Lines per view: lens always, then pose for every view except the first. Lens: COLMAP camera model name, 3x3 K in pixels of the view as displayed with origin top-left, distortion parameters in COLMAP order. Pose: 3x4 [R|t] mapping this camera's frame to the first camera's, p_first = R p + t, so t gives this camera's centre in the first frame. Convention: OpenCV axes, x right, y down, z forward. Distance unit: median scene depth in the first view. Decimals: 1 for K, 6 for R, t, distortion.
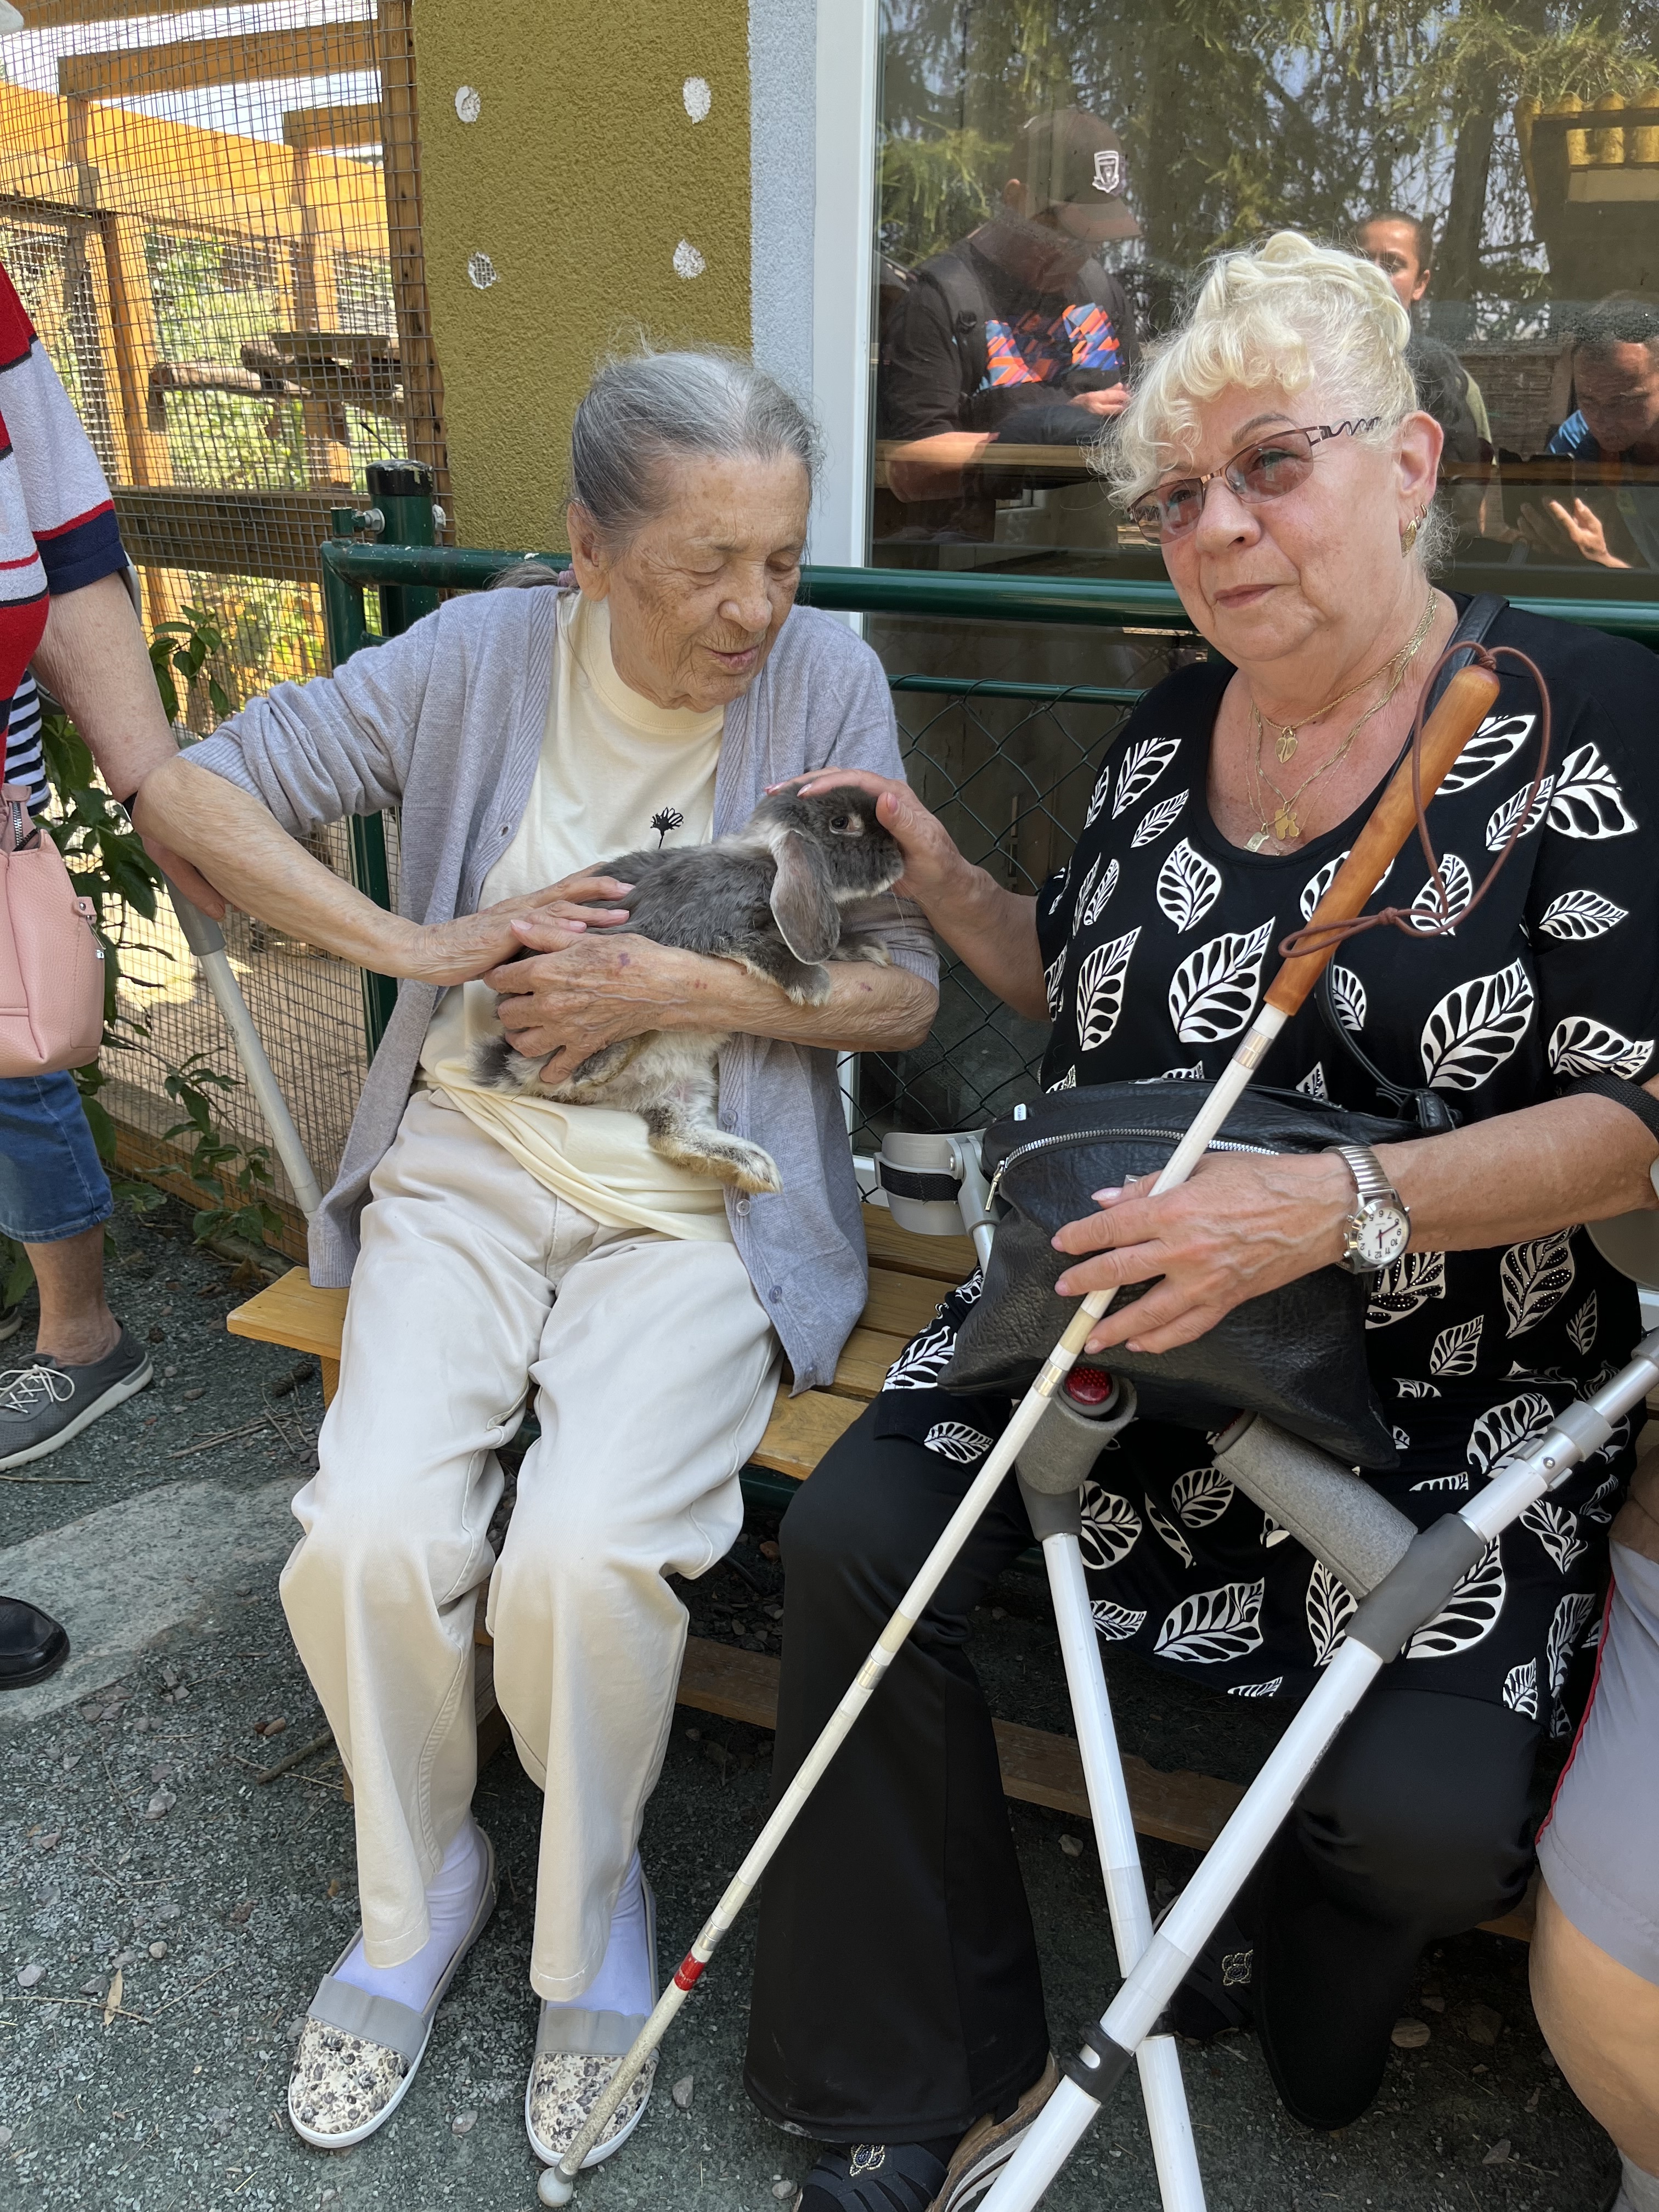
lens RADIAL K [[1744.7, 0, 834.1], [0, 1744.7, 1112.8], [0, 0, 1]] dist [-0.003301, 0.417376]
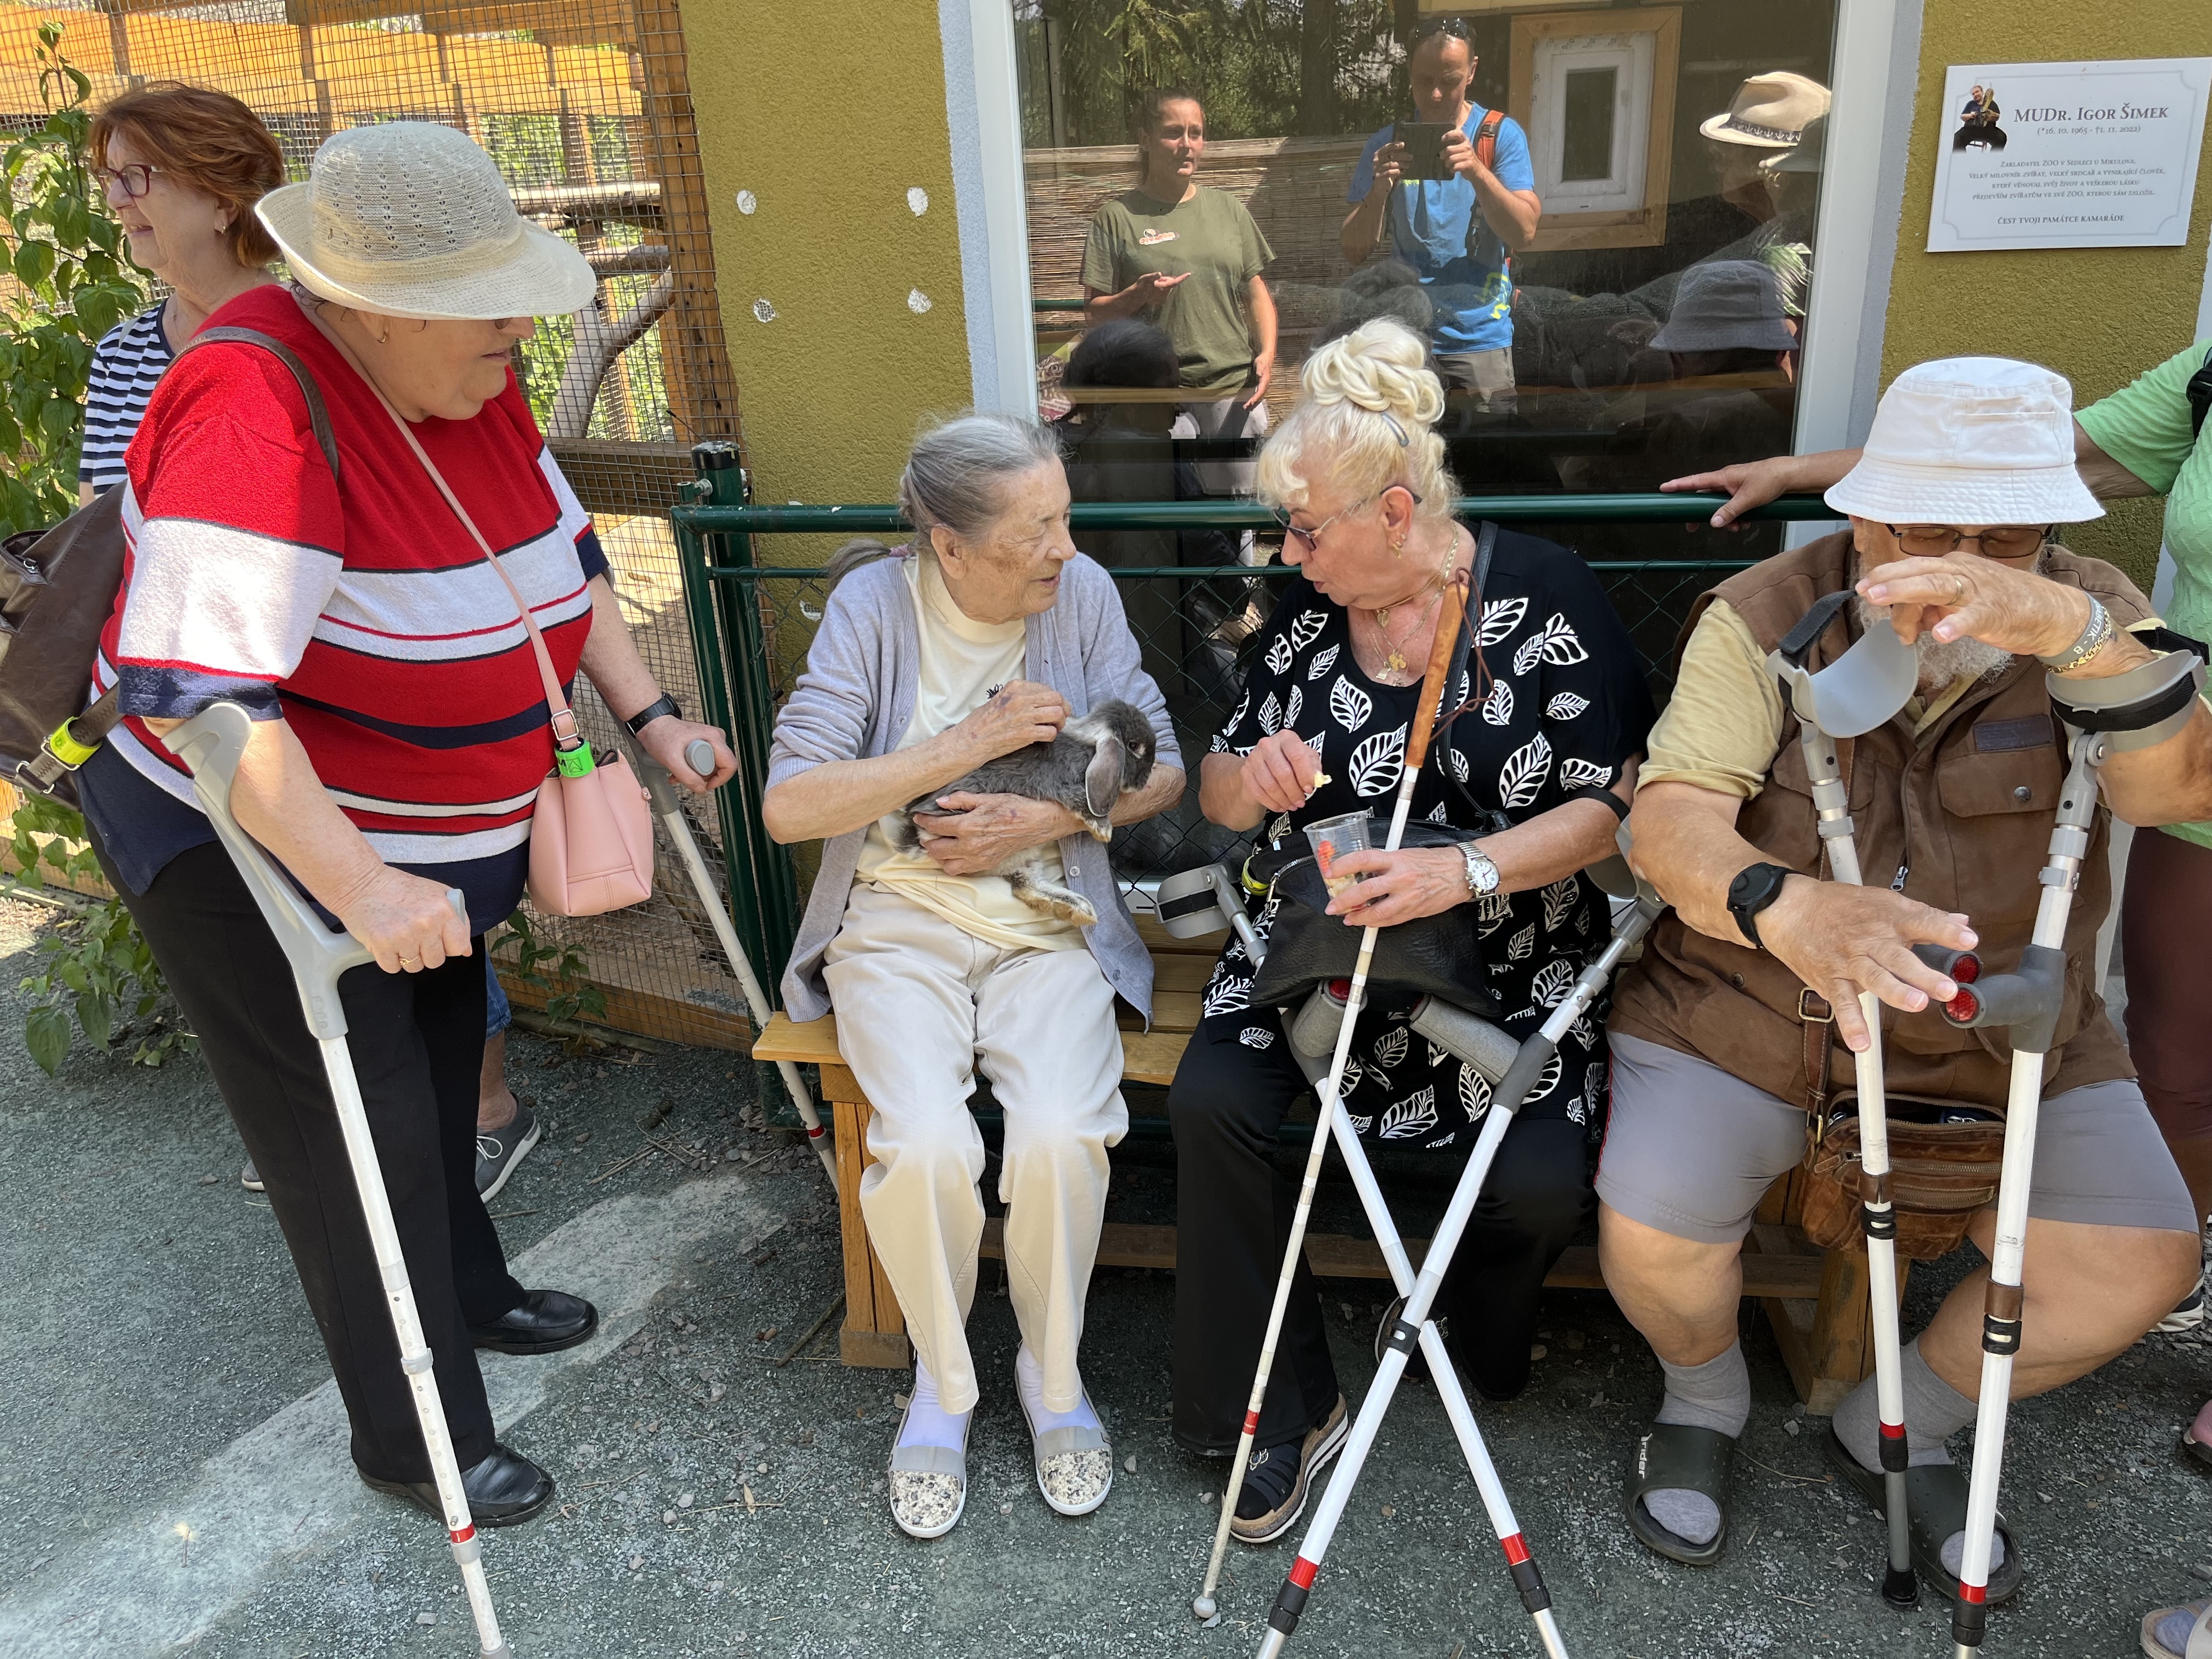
lens RADIAL K [[1681.6, 0, 1105.7], [0, 1681.6, 855.6], [0, 0, 1]] dist [0.374855, -0.000510]
pose [[0.967371, -0.139816, 0.211295, -0.411050], [0.134908, 0.990147, 0.037540, -0.077414], [-0.214461, -0.007809, 0.976701, -0.616591]]
